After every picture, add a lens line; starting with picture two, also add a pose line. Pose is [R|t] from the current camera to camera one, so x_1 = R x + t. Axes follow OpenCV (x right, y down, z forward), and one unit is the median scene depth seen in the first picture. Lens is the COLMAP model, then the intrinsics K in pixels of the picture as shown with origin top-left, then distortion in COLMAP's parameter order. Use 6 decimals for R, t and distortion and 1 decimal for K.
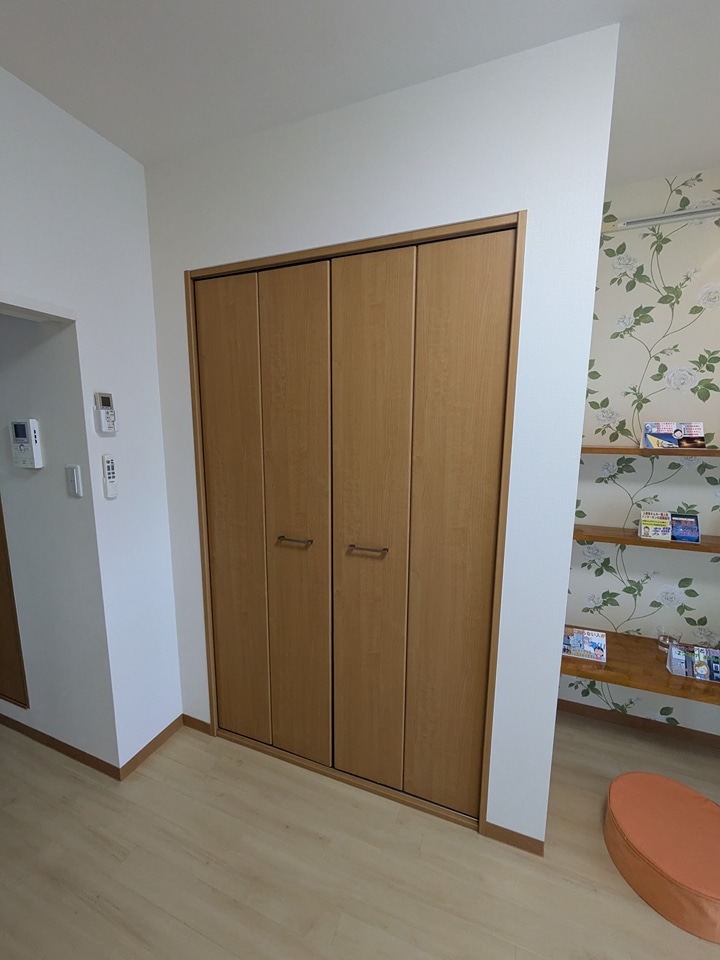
lens RADIAL K [[383.9, 0, 358.2], [0, 383.9, 479.6], [0, 0, 1]] dist [-0.002207, 0.002707]
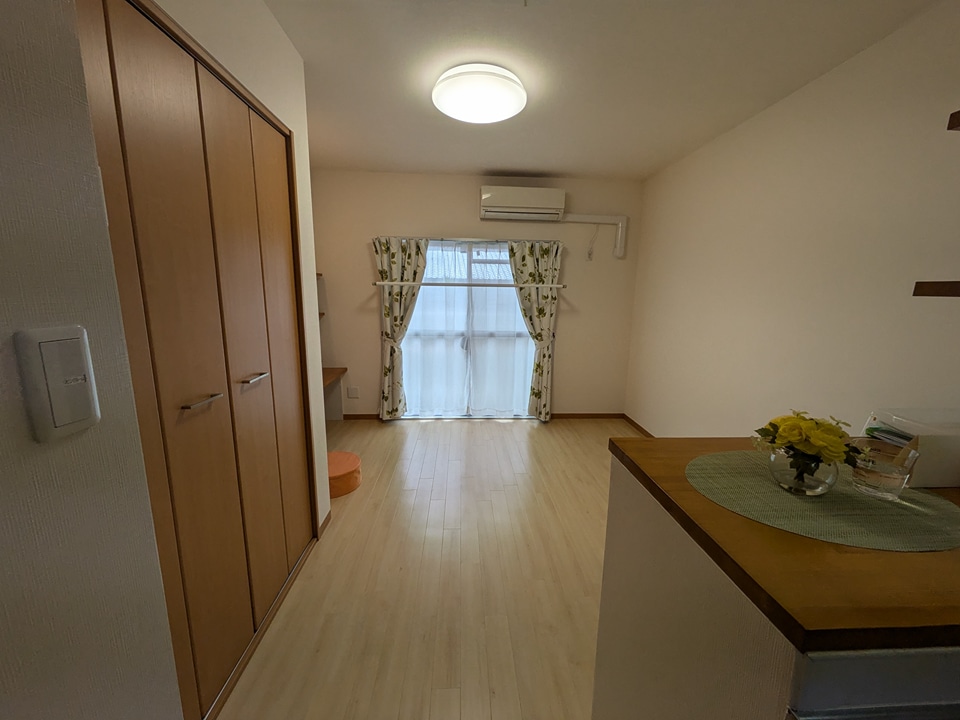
lens RADIAL K [[383.9, 0, 488.6], [0, 383.9, 364.8], [0, 0, 1]] dist [-0.002207, 0.002707]
pose [[-0.437498, -0.180738, 0.880869, -1.072118], [0.110110, 0.961453, 0.251960, -0.042998], [-0.892453, 0.207225, -0.400732, 0.782888]]
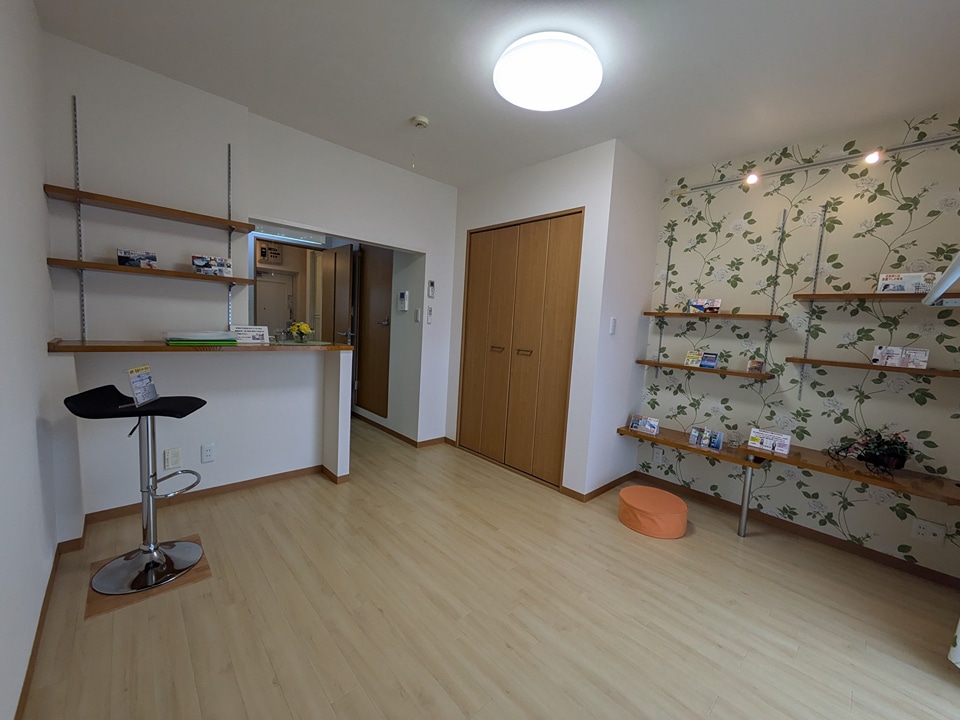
lens RADIAL K [[383.9, 0, 475.0], [0, 383.9, 362.5], [0, 0, 1]] dist [-0.002207, 0.002707]
pose [[0.893386, 0.096817, -0.438734, 0.676137], [-0.122466, 0.992005, -0.030465, 0.317109], [0.432277, 0.080947, 0.898101, -0.993497]]
